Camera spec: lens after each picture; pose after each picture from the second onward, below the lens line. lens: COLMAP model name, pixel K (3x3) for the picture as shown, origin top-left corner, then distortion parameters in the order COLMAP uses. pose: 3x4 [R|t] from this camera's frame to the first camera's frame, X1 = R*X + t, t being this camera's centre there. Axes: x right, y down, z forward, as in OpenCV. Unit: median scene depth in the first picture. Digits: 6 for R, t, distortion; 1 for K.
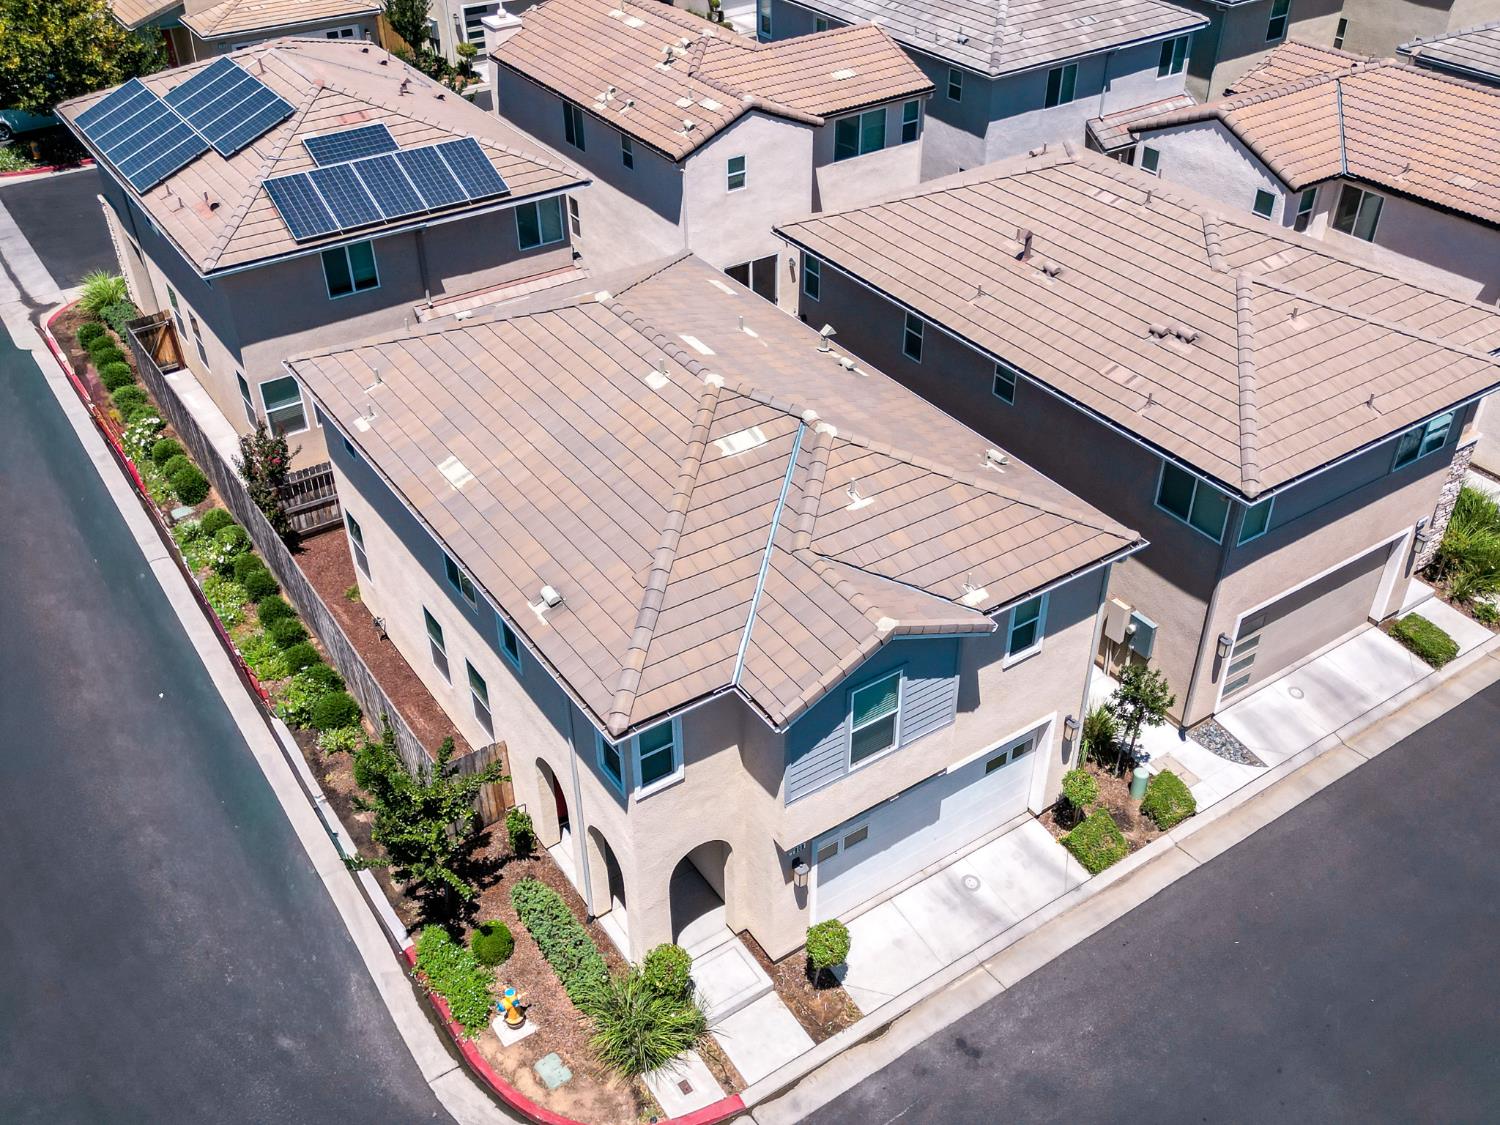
lens RADIAL K [[1393.9, 0, 750.0], [0, 1393.9, 562.5], [0, 0, 1]] dist [0.062580, -0.056899]
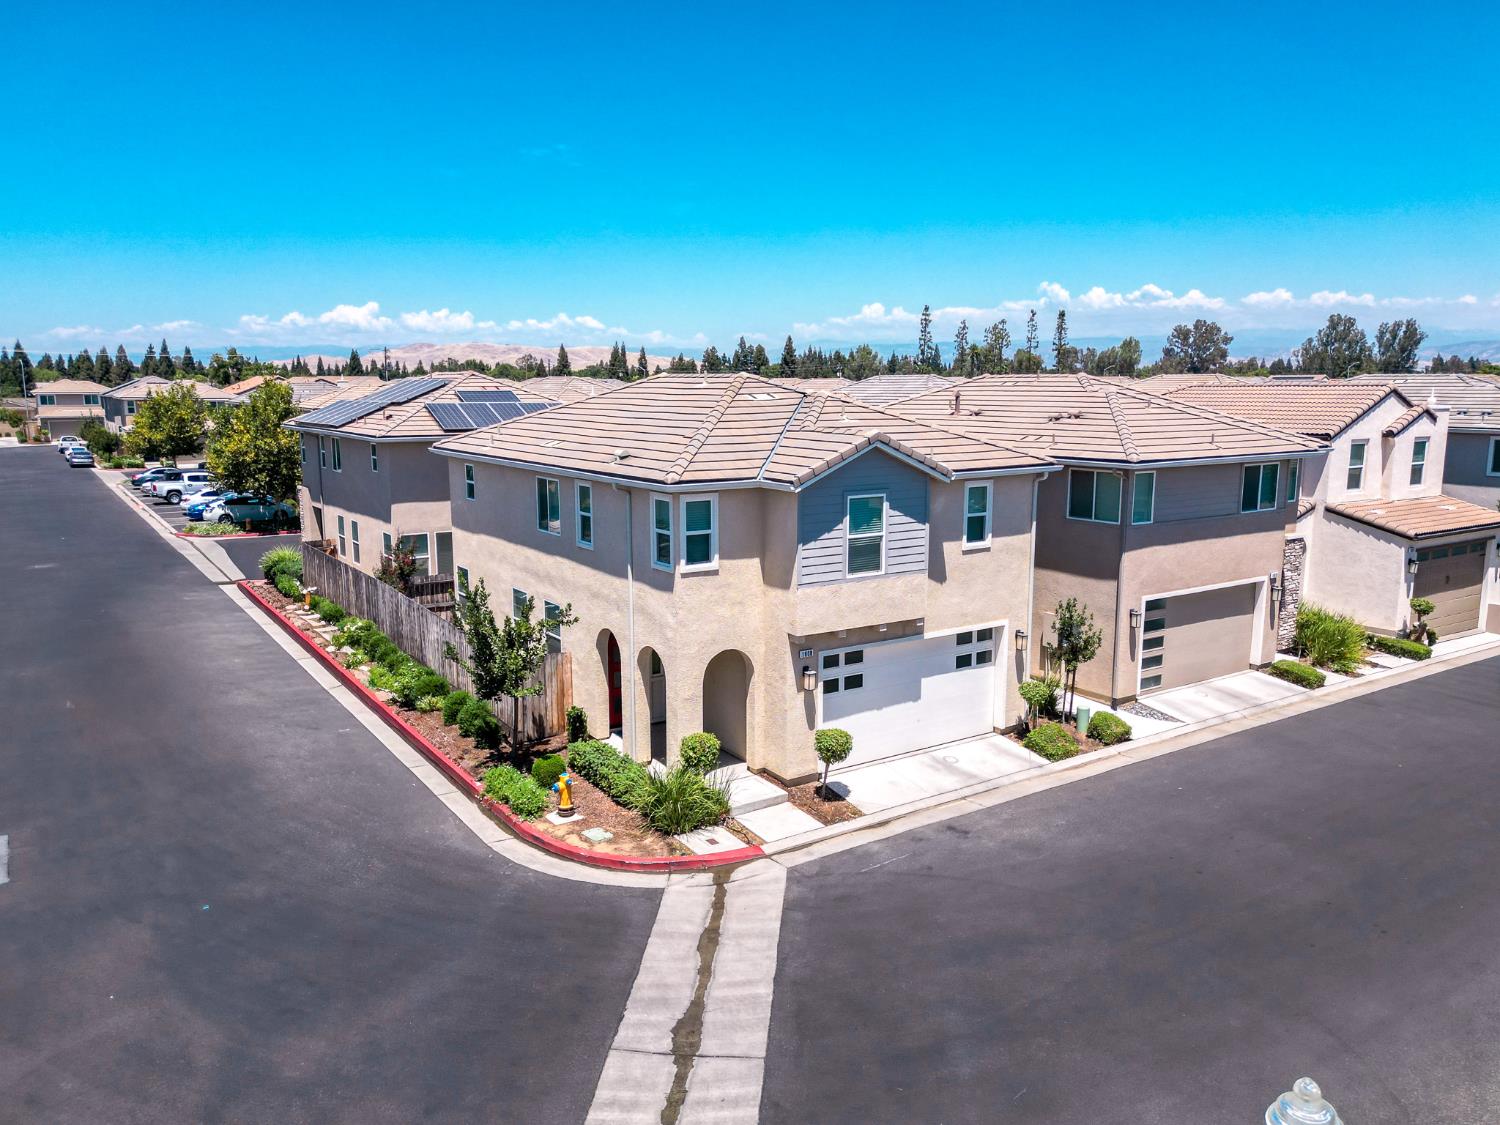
lens RADIAL K [[1088.2, 0, 750.0], [0, 1088.2, 562.5], [0, 0, 1]] dist [0.067223, -0.066759]
pose [[0.999968, 0.008028, -0.000160, -0.014522], [-0.007233, 0.891891, -0.452192, 0.483960], [-0.003487, 0.452179, 0.891920, 0.087956]]
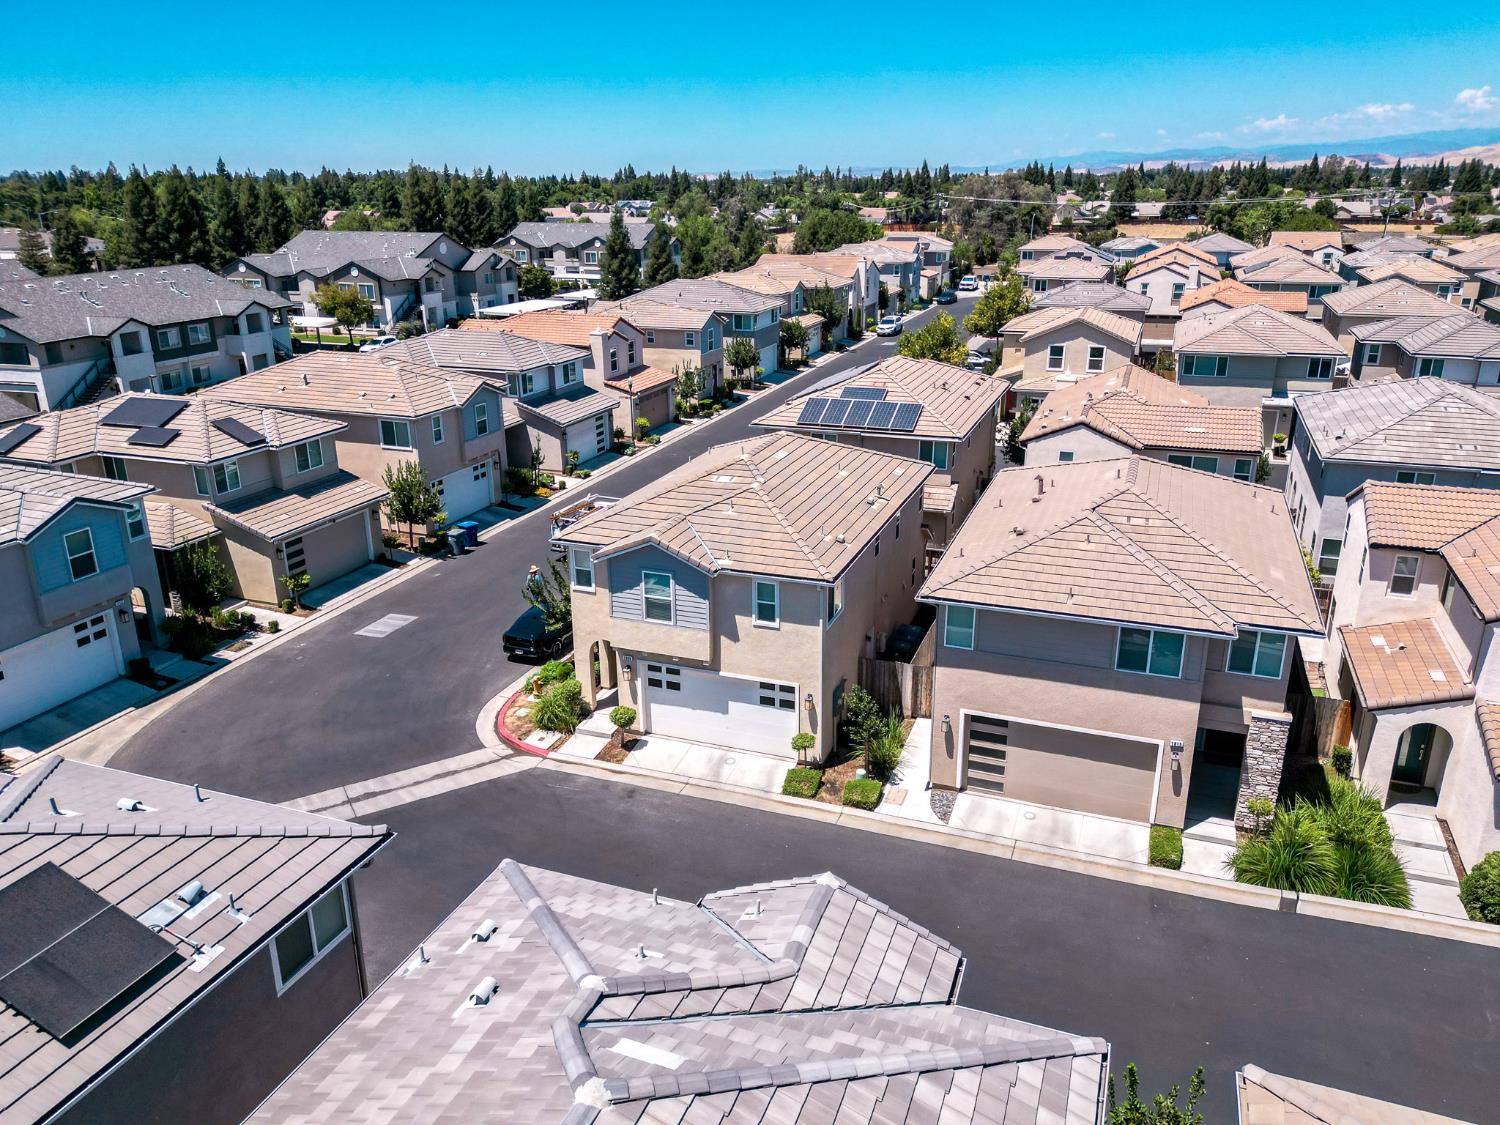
lens RADIAL K [[1088.2, 0, 750.0], [0, 1088.2, 562.5], [0, 0, 1]] dist [0.067223, -0.066759]
pose [[0.578112, 0.270541, -0.769801, 1.090019], [-0.479614, 0.875917, -0.052350, 0.071437], [0.660119, 0.399472, 0.636133, 0.069998]]
